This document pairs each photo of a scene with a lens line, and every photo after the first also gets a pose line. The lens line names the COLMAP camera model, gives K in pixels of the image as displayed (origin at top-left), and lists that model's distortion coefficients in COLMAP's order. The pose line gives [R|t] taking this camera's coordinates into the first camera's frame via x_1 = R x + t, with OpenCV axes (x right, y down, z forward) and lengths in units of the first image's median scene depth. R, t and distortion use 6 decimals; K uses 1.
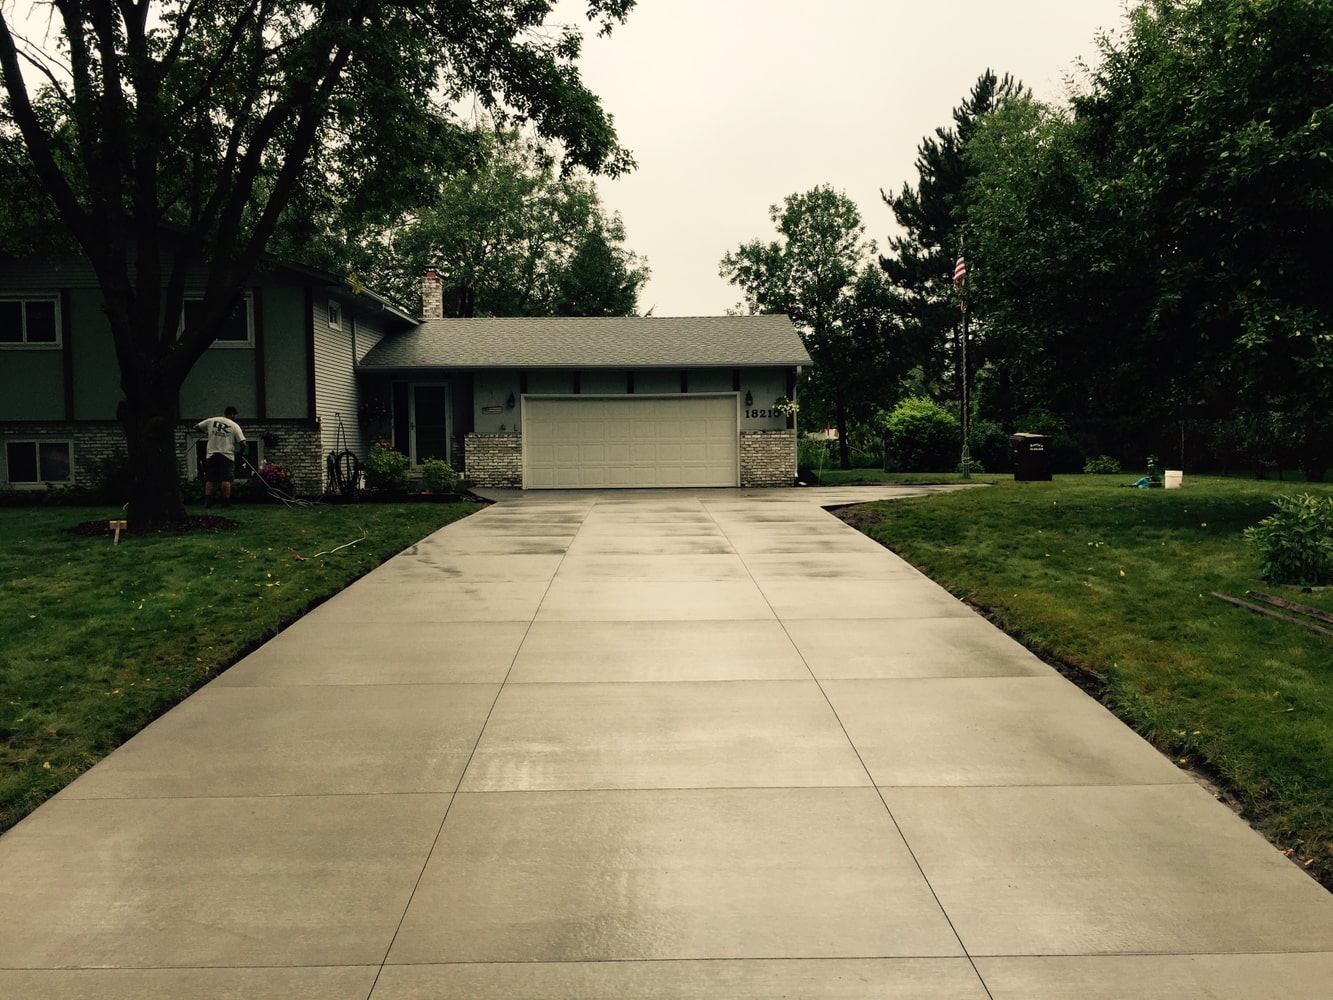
lens RADIAL K [[1139.1, 0, 641.2], [0, 1139.1, 517.2], [0, 0, 1]] dist [0.060938, -0.092176]
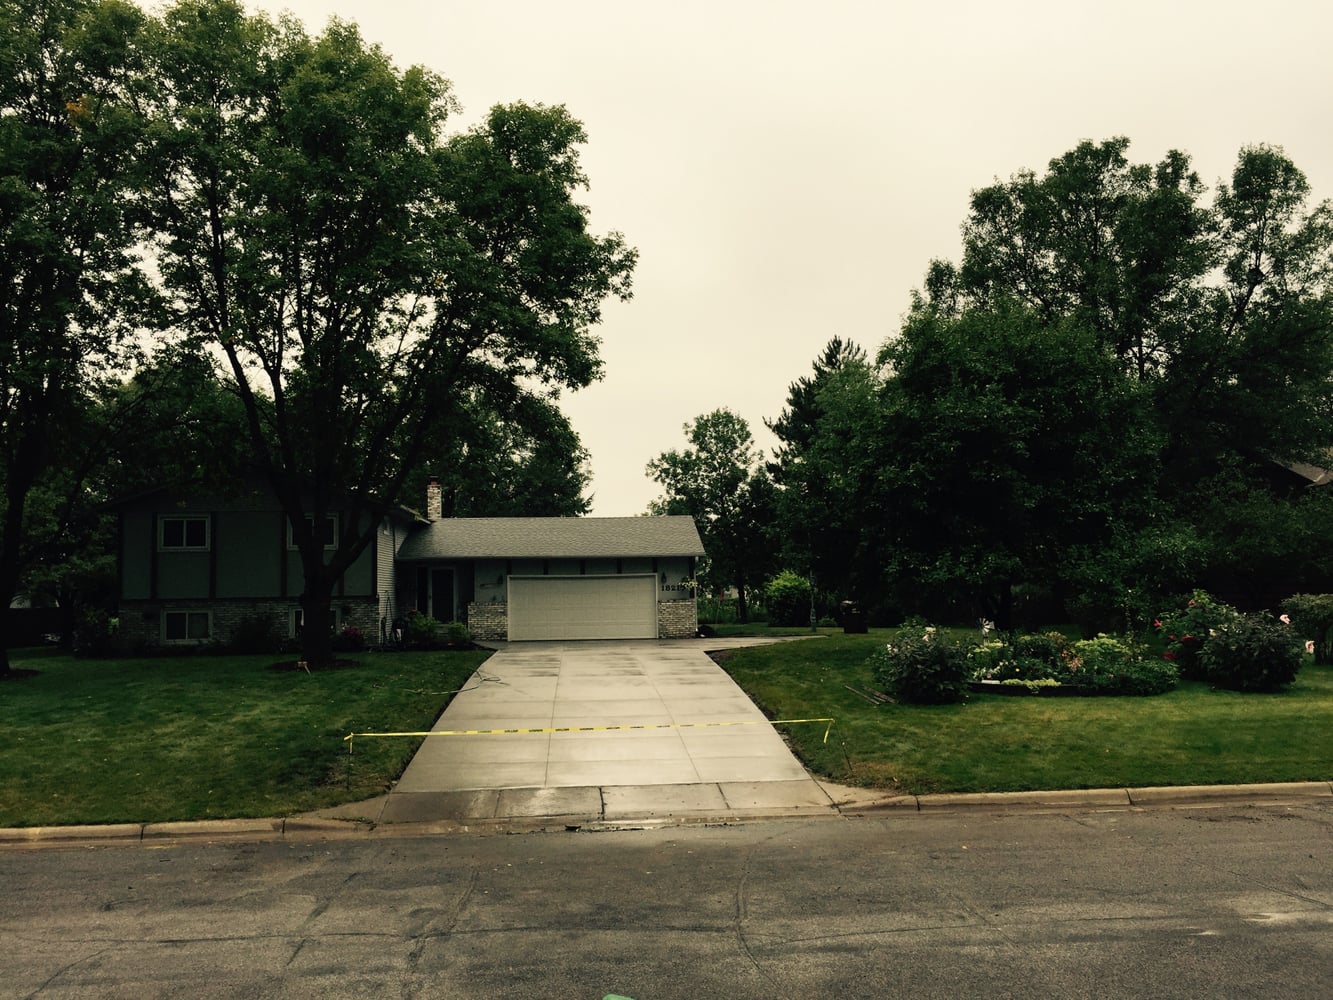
lens RADIAL K [[1139.1, 0, 641.2], [0, 1139.1, 517.2], [0, 0, 1]] dist [0.060938, -0.092176]
pose [[0.998380, -0.000141, 0.056904, -0.016950], [0.007481, 0.991643, -0.128792, 0.006970], [-0.056410, 0.129009, 0.990038, -0.439515]]
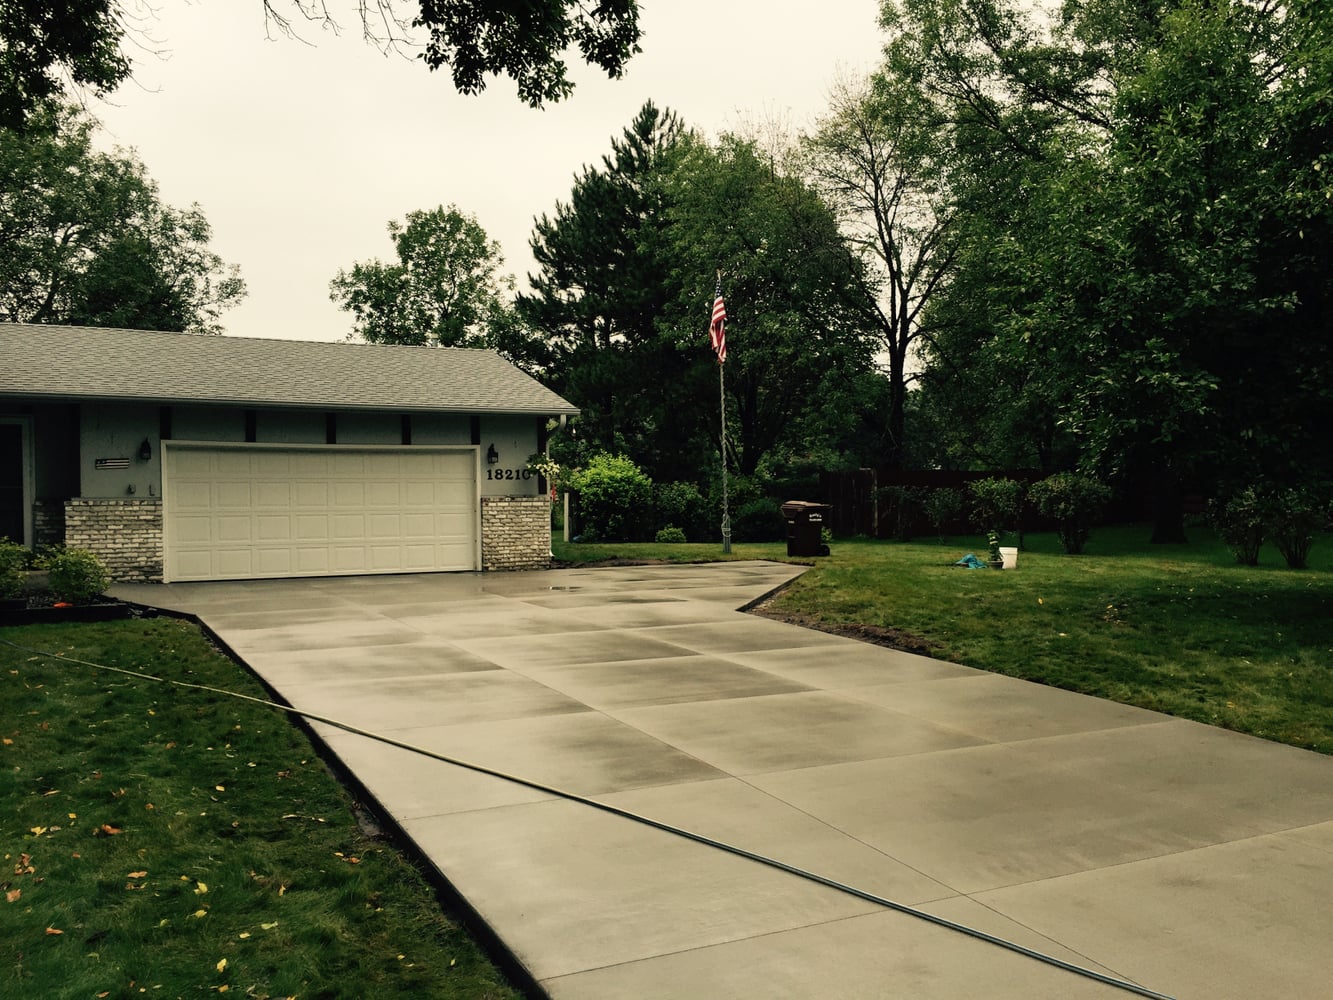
lens RADIAL K [[1151.7, 0, 666.5], [0, 1151.7, 500.0], [0, 0, 1]] dist [0.076863, -0.107532]
pose [[0.886815, 0.002858, 0.462116, -0.151379], [0.024498, 0.998284, -0.053186, -0.028585], [-0.461475, 0.058487, 0.885223, 0.255086]]
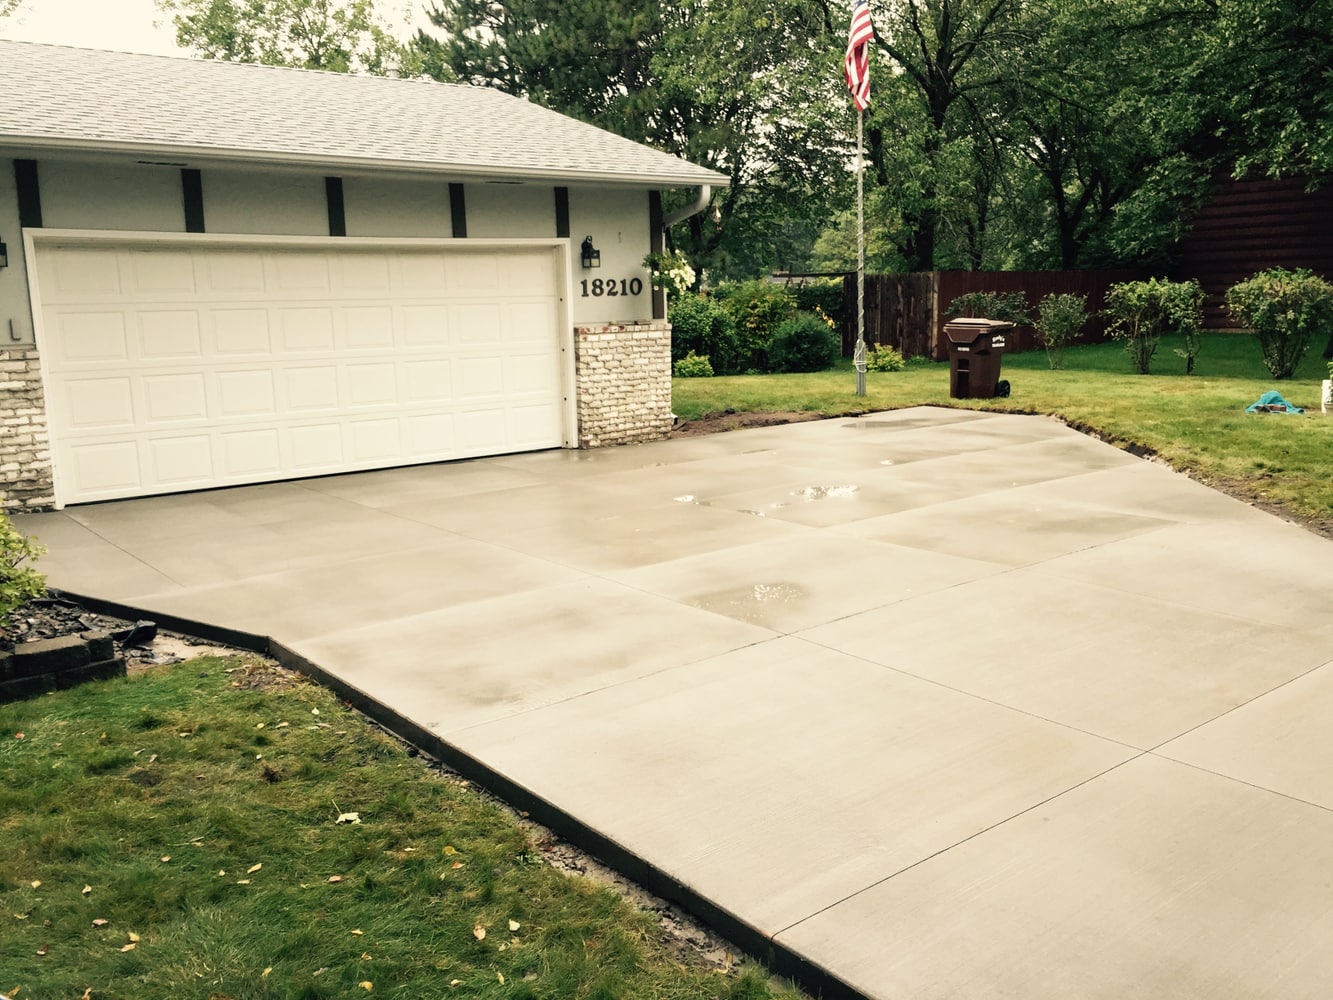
lens RADIAL K [[1165.9, 0, 667.7], [0, 1165.9, 480.2], [0, 0, 1]] dist [0.082658, -0.129343]
pose [[0.774805, -0.106315, 0.623197, -0.174877], [0.054355, 0.993311, 0.101877, -0.057471], [-0.629859, -0.045060, 0.775401, 0.586422]]
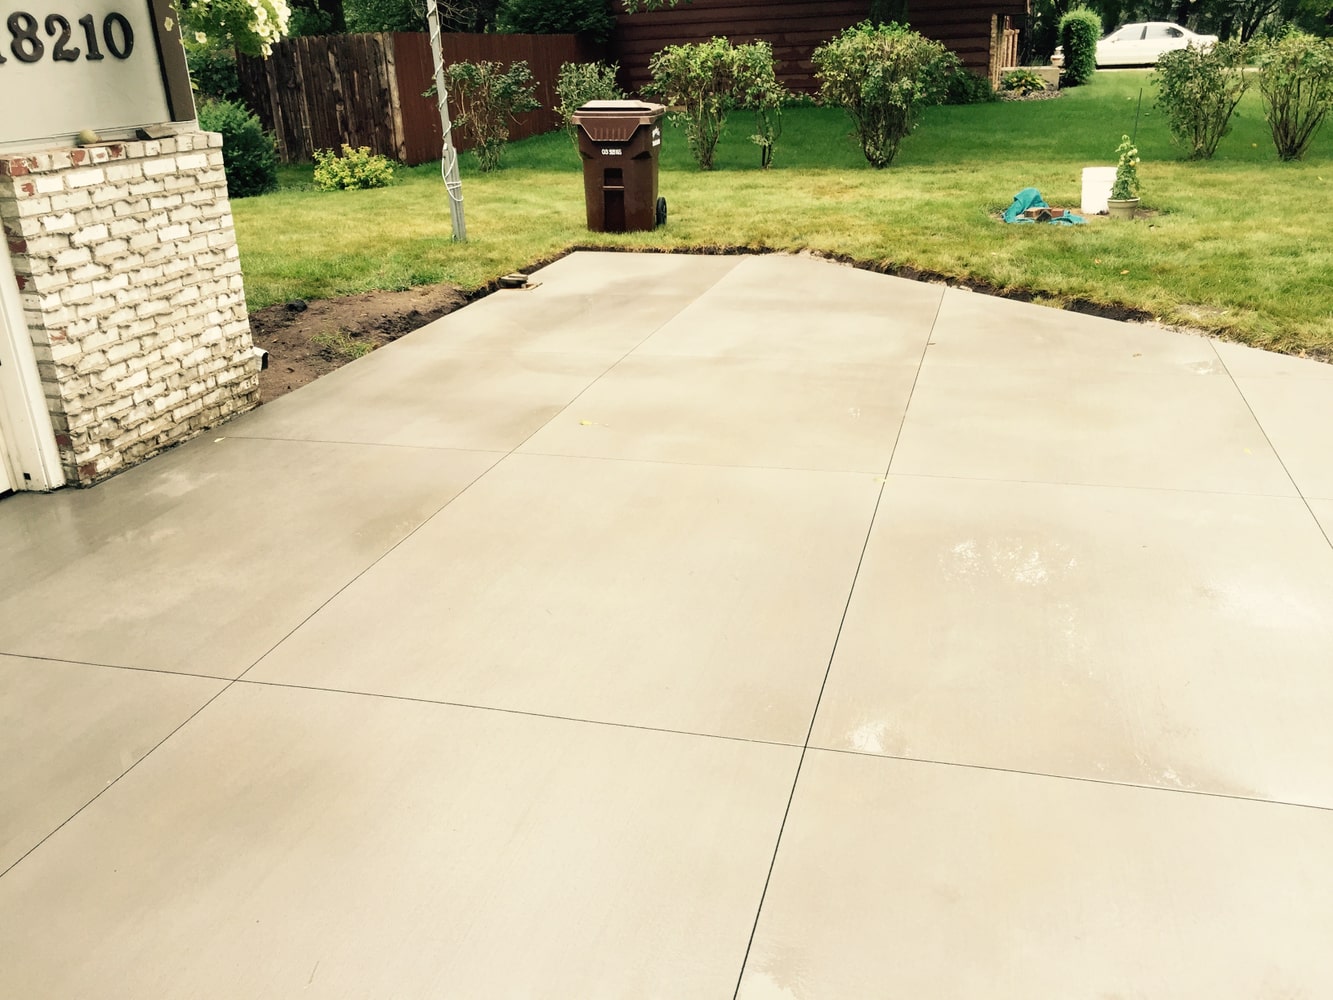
lens RADIAL K [[1151.7, 0, 666.5], [0, 1151.7, 500.0], [0, 0, 1]] dist [0.076863, -0.107532]
pose [[0.276309, -0.348439, 0.895680, -0.047176], [0.097735, 0.937319, 0.334487, -0.072409], [-0.956086, -0.004883, 0.293045, 0.827185]]
